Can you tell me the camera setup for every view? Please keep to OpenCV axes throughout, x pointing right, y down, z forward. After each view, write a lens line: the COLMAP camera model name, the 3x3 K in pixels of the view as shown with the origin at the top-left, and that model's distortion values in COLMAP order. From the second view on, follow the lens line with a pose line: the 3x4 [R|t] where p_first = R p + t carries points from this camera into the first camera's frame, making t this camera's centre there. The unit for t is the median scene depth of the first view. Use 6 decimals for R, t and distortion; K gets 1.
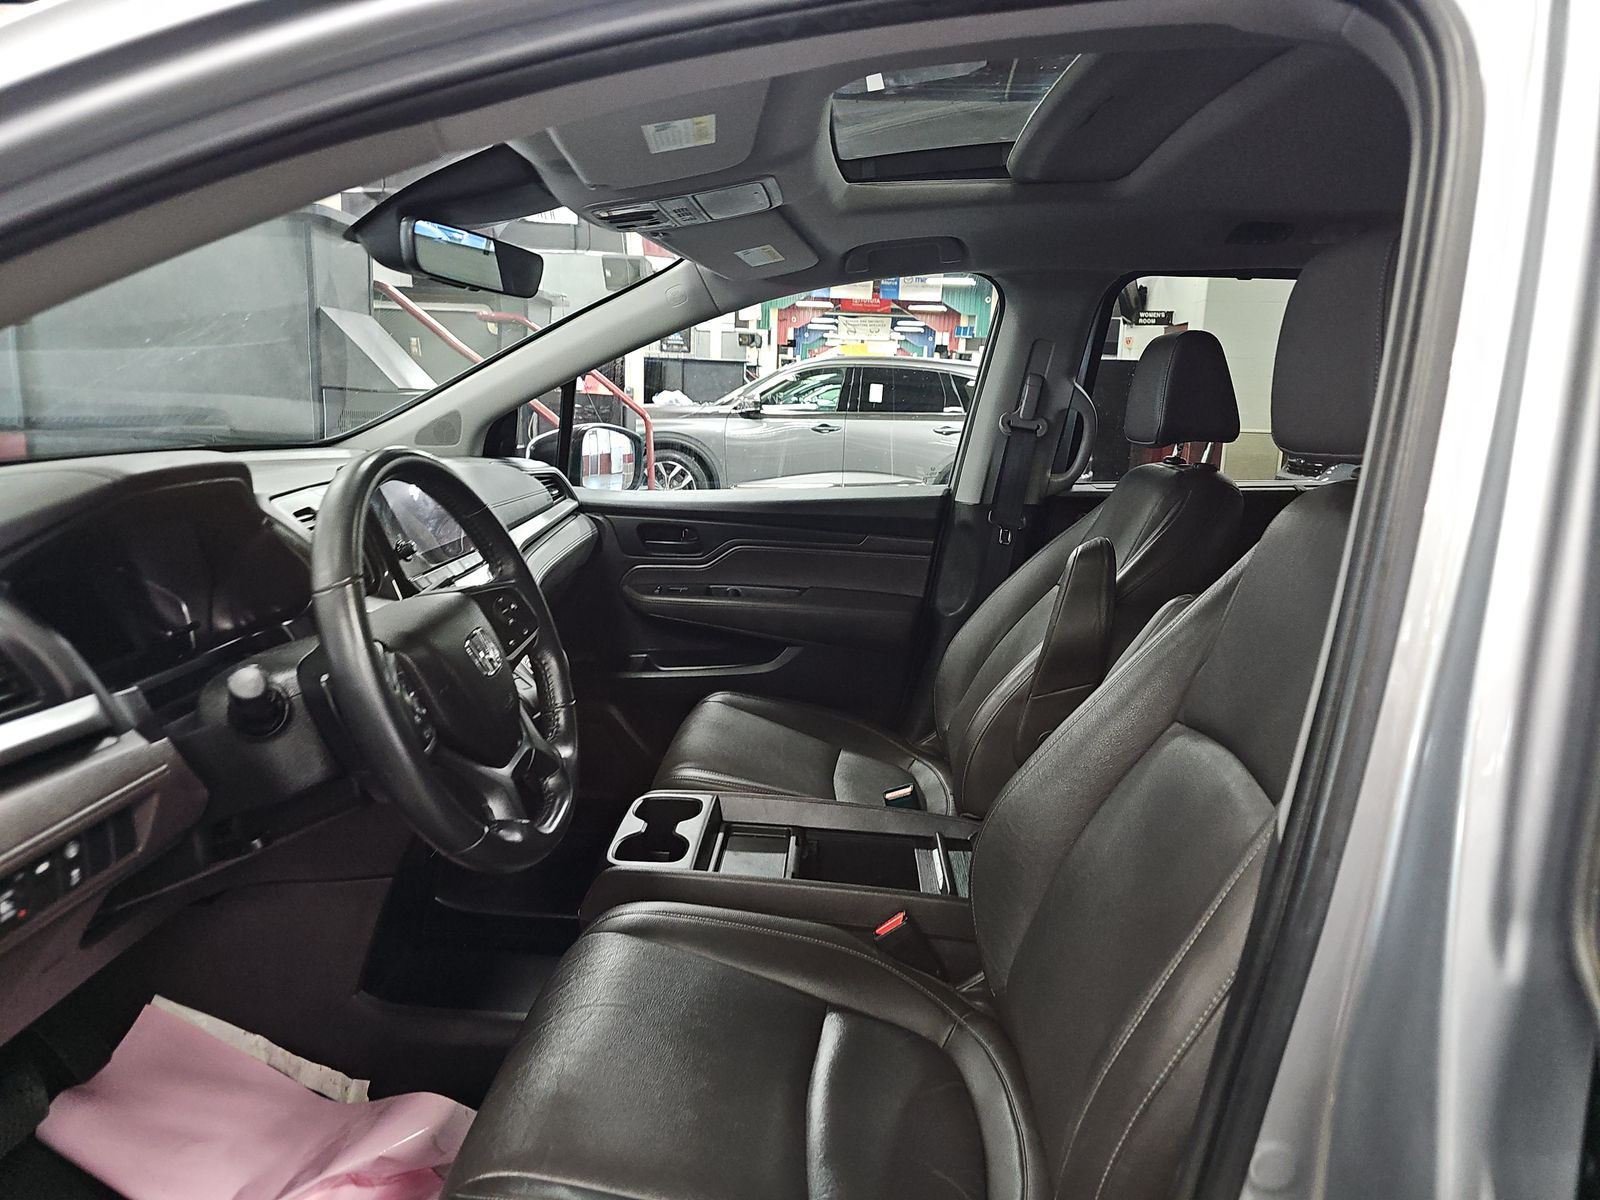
lens RADIAL K [[1076.4, 0, 761.9], [0, 1076.4, 648.8], [0, 0, 1]] dist [0.057803, -0.000504]
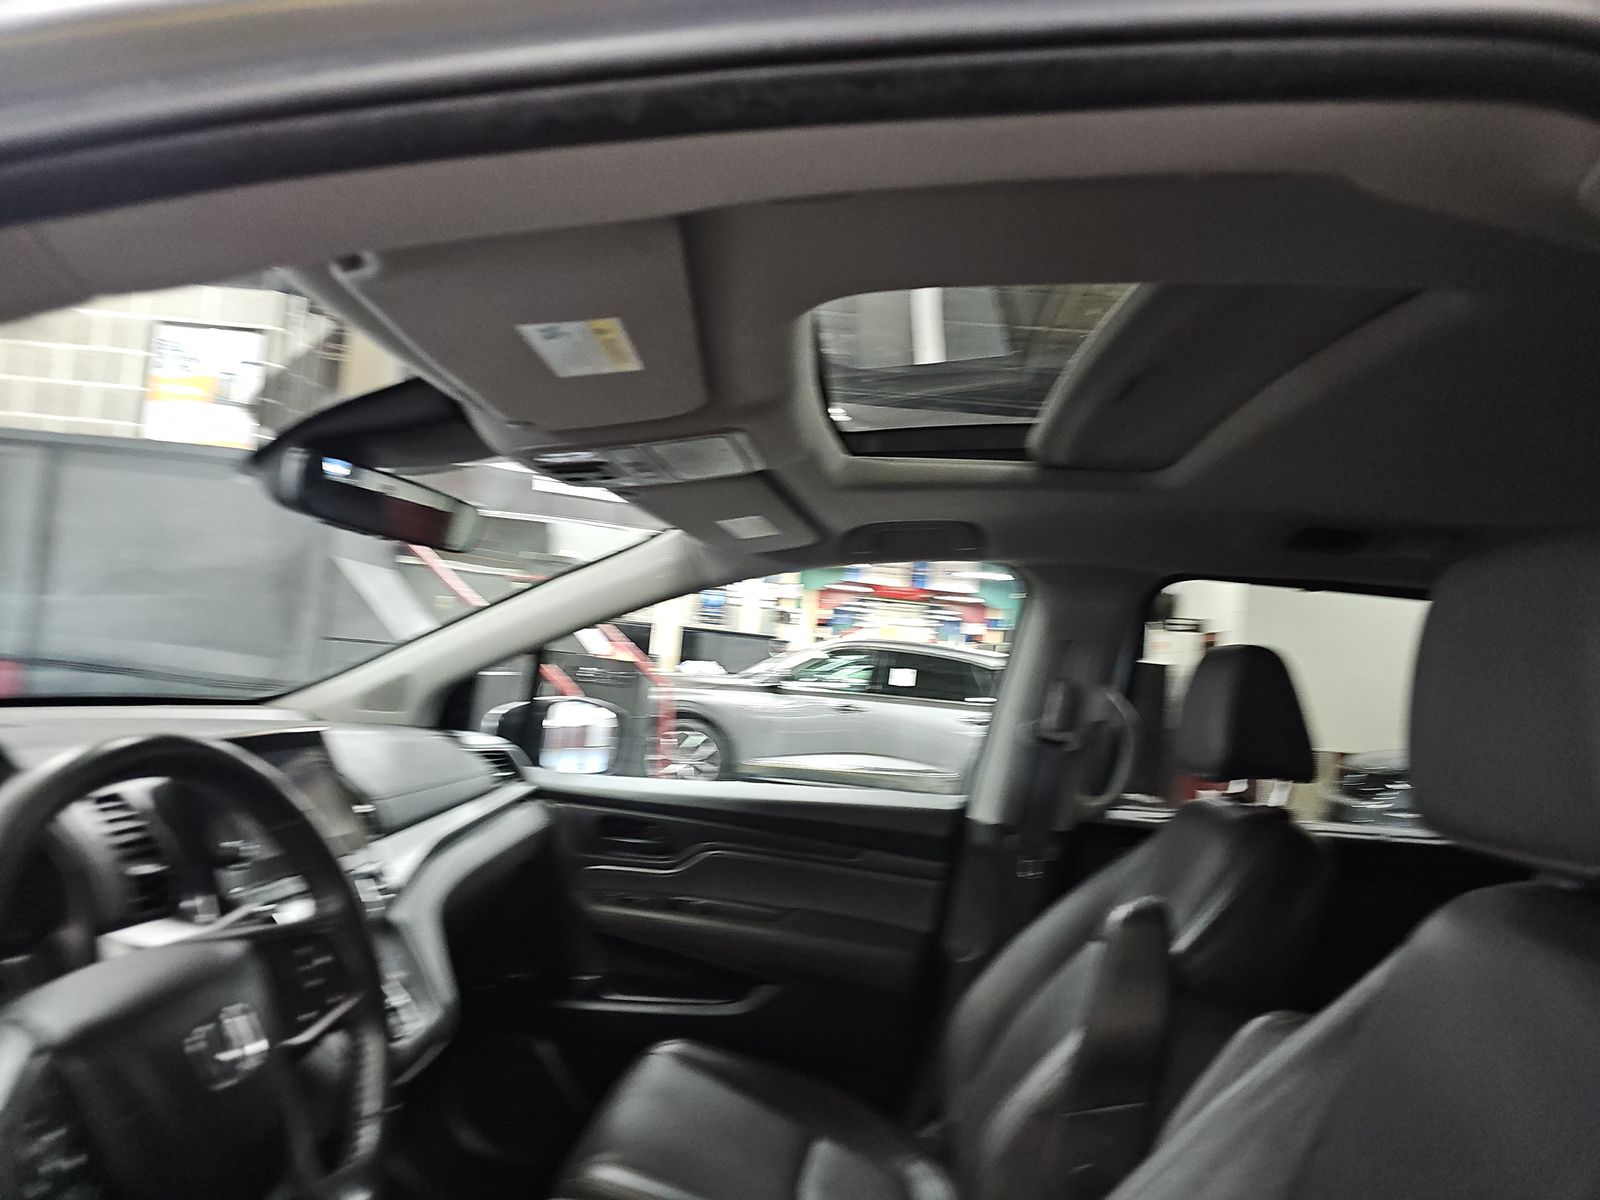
lens RADIAL K [[1062.8, 0, 800.0], [0, 1062.8, 600.0], [0, 0, 1]] dist [-0.000485, -0.000718]
pose [[0.997781, 0.066284, -0.006252, 0.037498], [-0.065251, 0.954920, -0.289603, -0.047550], [-0.013226, 0.289369, 0.957126, 0.152939]]
